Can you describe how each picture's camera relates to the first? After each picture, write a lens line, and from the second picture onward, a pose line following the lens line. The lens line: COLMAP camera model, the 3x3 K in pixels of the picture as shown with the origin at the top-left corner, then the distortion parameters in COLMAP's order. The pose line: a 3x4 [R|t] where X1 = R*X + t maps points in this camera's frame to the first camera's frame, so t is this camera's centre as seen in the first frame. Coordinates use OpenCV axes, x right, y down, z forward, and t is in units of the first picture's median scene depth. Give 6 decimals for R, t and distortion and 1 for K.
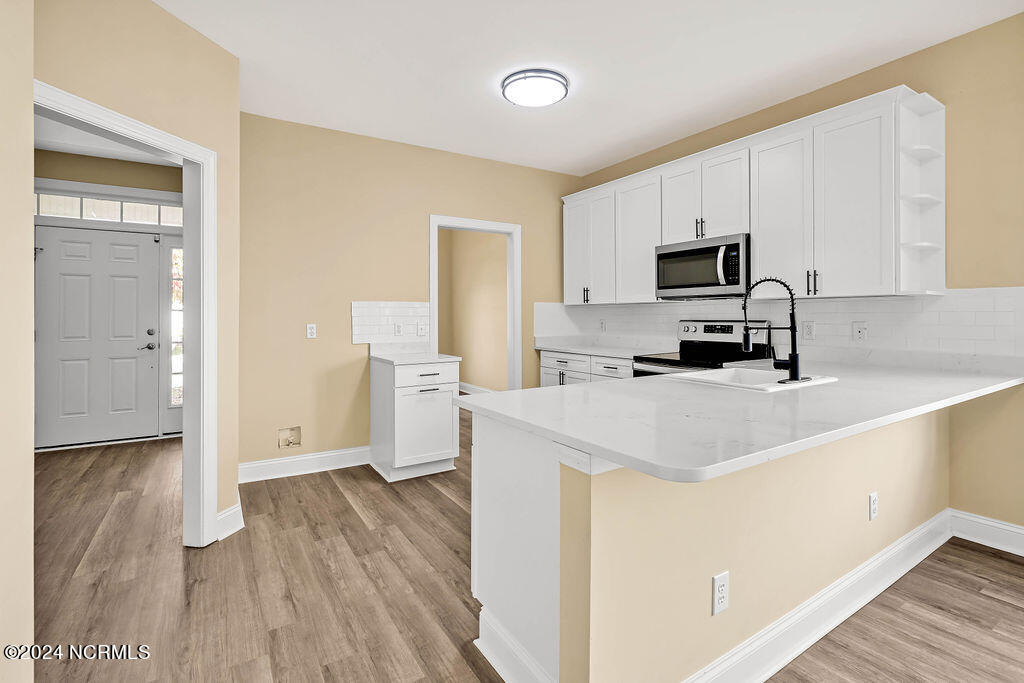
lens RADIAL K [[476.7, 0, 509.5], [0, 476.7, 317.2], [0, 0, 1]] dist [-0.008651, 0.000958]
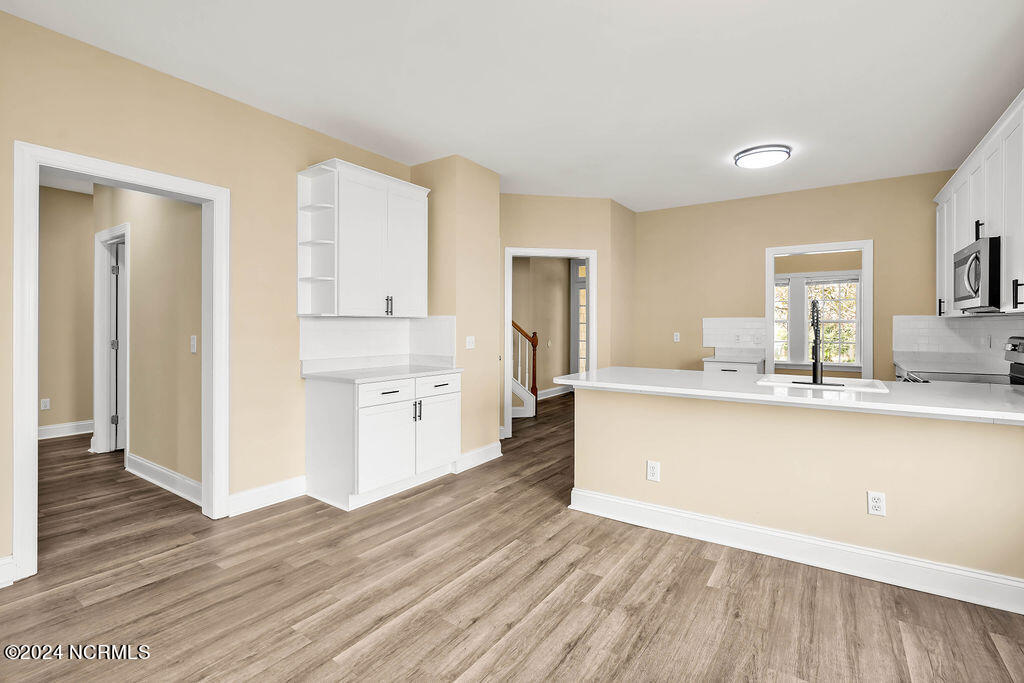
lens RADIAL K [[476.7, 0, 509.5], [0, 476.7, 317.2], [0, 0, 1]] dist [-0.008651, 0.000958]
pose [[0.398259, -0.010846, -0.917209, 0.614689], [-0.008356, 0.999846, -0.015451, -0.005747], [0.917235, 0.013818, 0.398107, -0.100742]]
